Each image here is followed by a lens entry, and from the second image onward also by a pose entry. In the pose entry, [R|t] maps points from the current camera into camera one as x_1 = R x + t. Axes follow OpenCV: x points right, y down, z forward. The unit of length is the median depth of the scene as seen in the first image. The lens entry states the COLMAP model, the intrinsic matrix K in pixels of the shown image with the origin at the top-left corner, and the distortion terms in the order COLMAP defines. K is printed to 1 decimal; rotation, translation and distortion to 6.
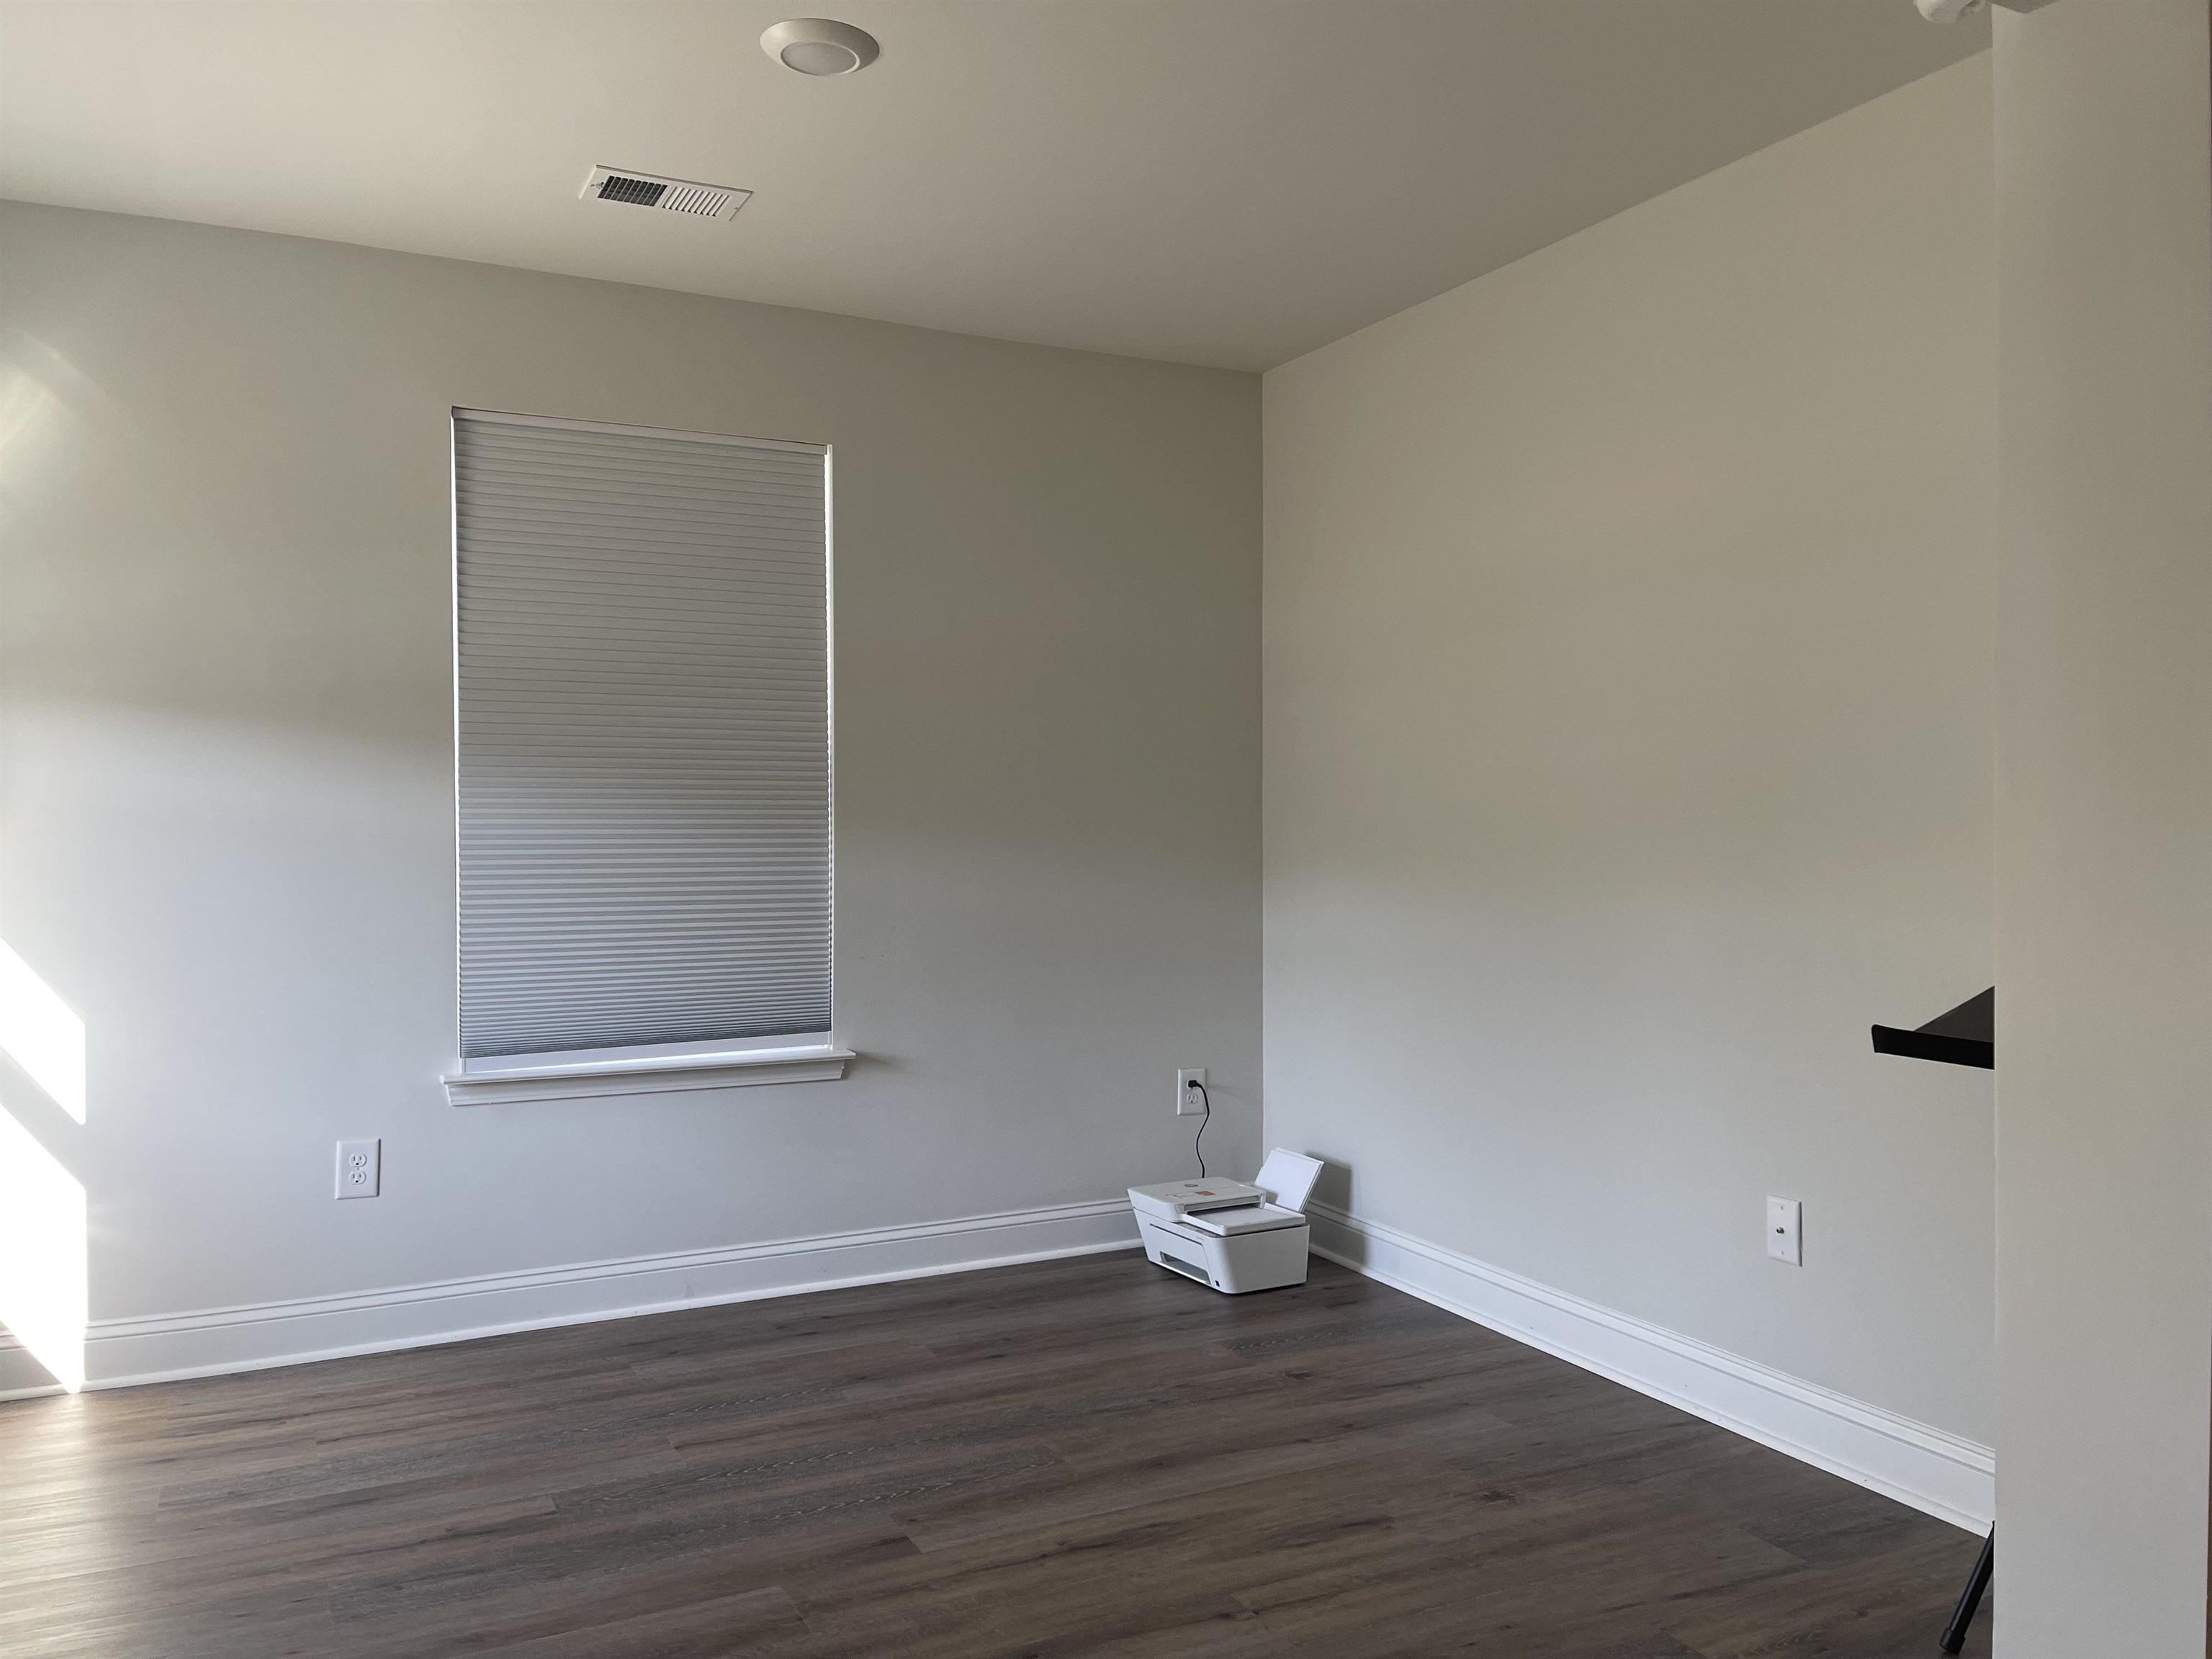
lens RADIAL K [[1660.4, 0, 1106.0], [0, 1660.4, 829.5], [0, 0, 1]] dist [0.059706, -0.093649]
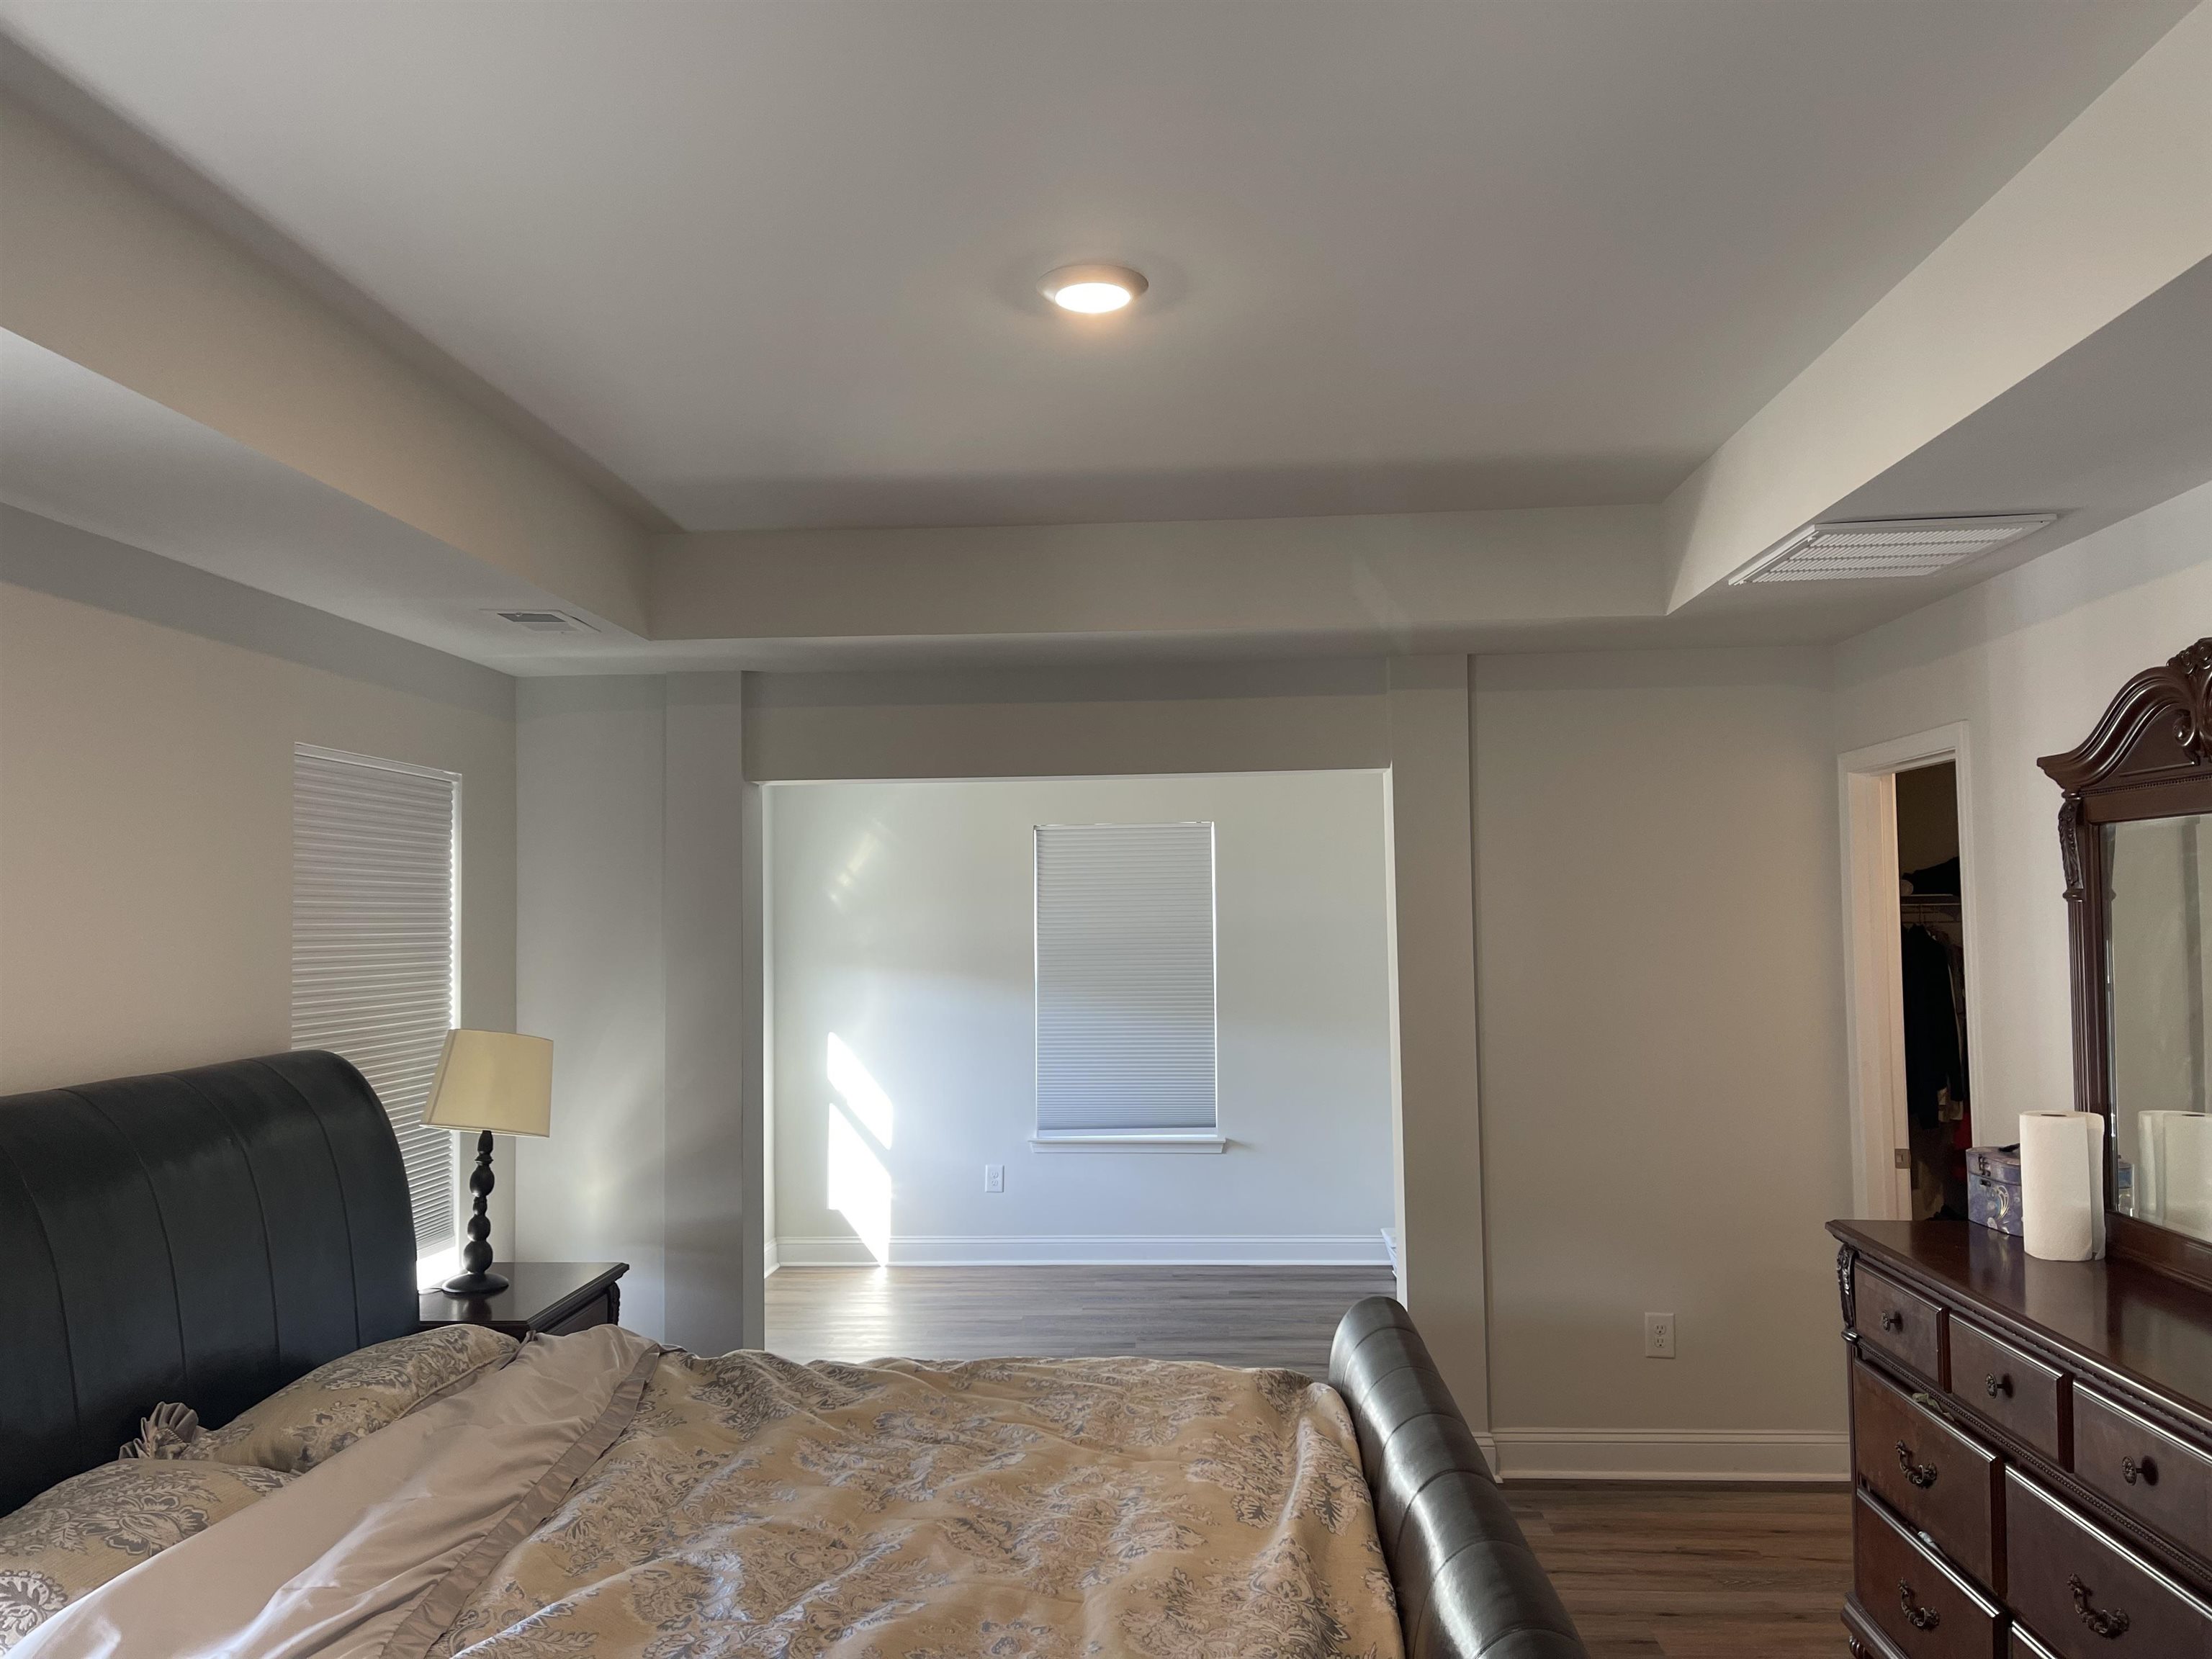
lens RADIAL K [[1660.4, 0, 1106.0], [0, 1660.4, 829.5], [0, 0, 1]] dist [0.059706, -0.093649]
pose [[0.859113, -0.036558, -0.510479, 0.815150], [0.010040, 0.998457, -0.054608, -0.134104], [0.511688, 0.041789, 0.858154, -0.820673]]
